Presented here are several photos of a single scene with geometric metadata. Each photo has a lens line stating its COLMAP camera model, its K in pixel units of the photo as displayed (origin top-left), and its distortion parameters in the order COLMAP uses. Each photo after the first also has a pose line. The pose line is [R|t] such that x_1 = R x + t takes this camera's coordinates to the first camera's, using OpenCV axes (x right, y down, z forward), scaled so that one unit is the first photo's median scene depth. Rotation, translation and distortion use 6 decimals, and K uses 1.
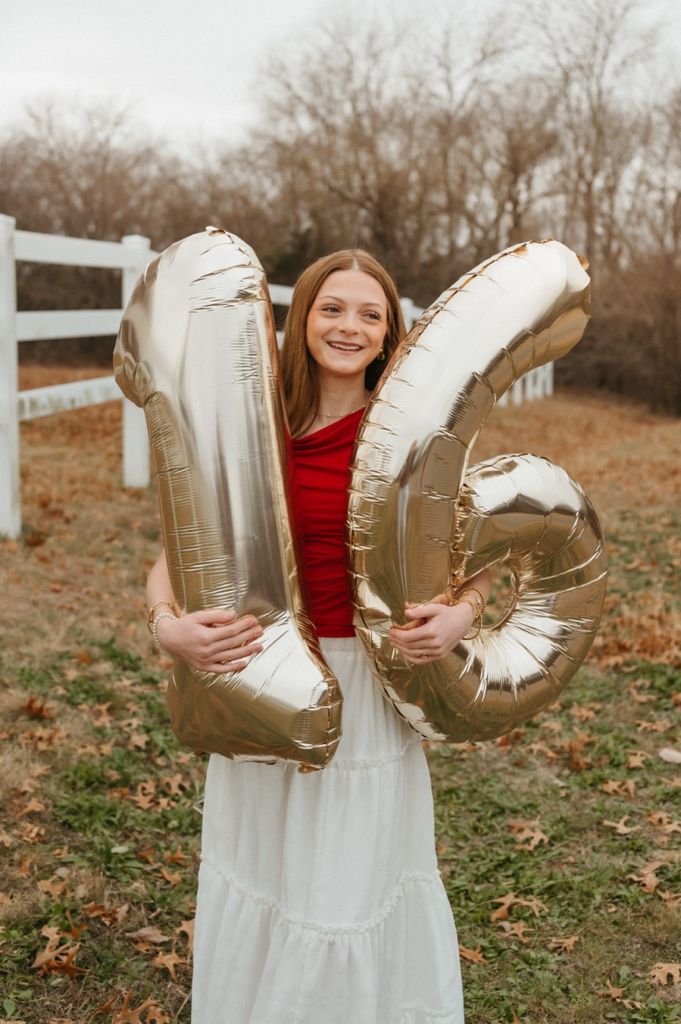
lens RADIAL K [[1066.1, 0, 290.4], [0, 1066.1, 509.8], [0, 0, 1]] dist [-0.008960, -0.028850]
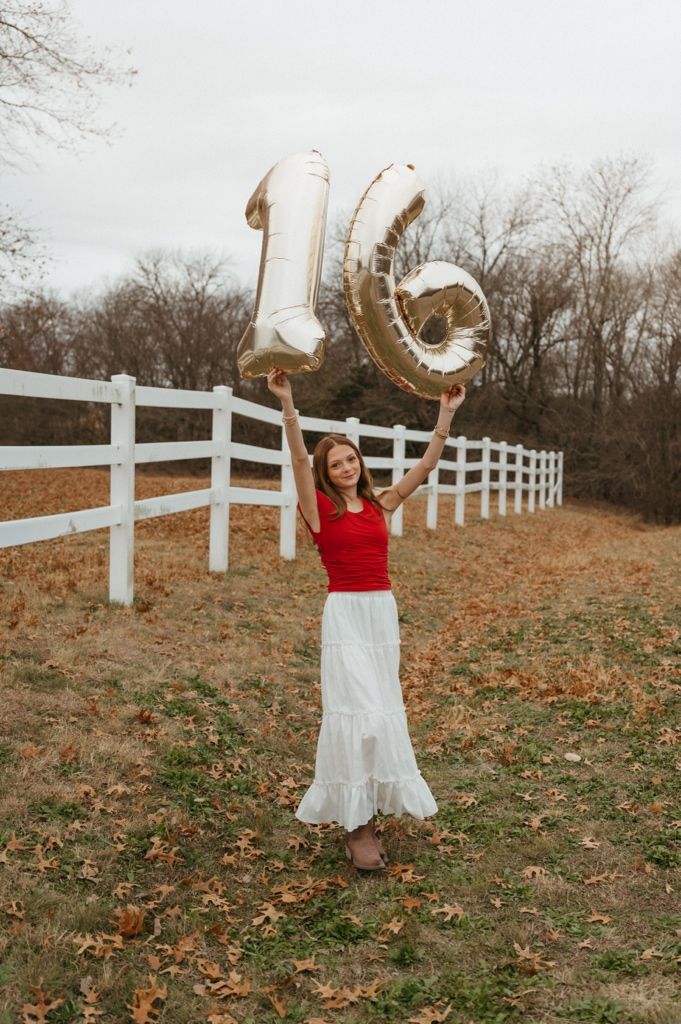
lens RADIAL K [[958.9, 0, 330.2], [0, 958.9, 516.6], [0, 0, 1]] dist [0.003642, -0.066256]
pose [[0.999403, 0.017213, -0.029948, 0.048433], [-0.019745, 0.996063, -0.086425, 0.017219], [0.028343, 0.086965, 0.995808, -0.312898]]
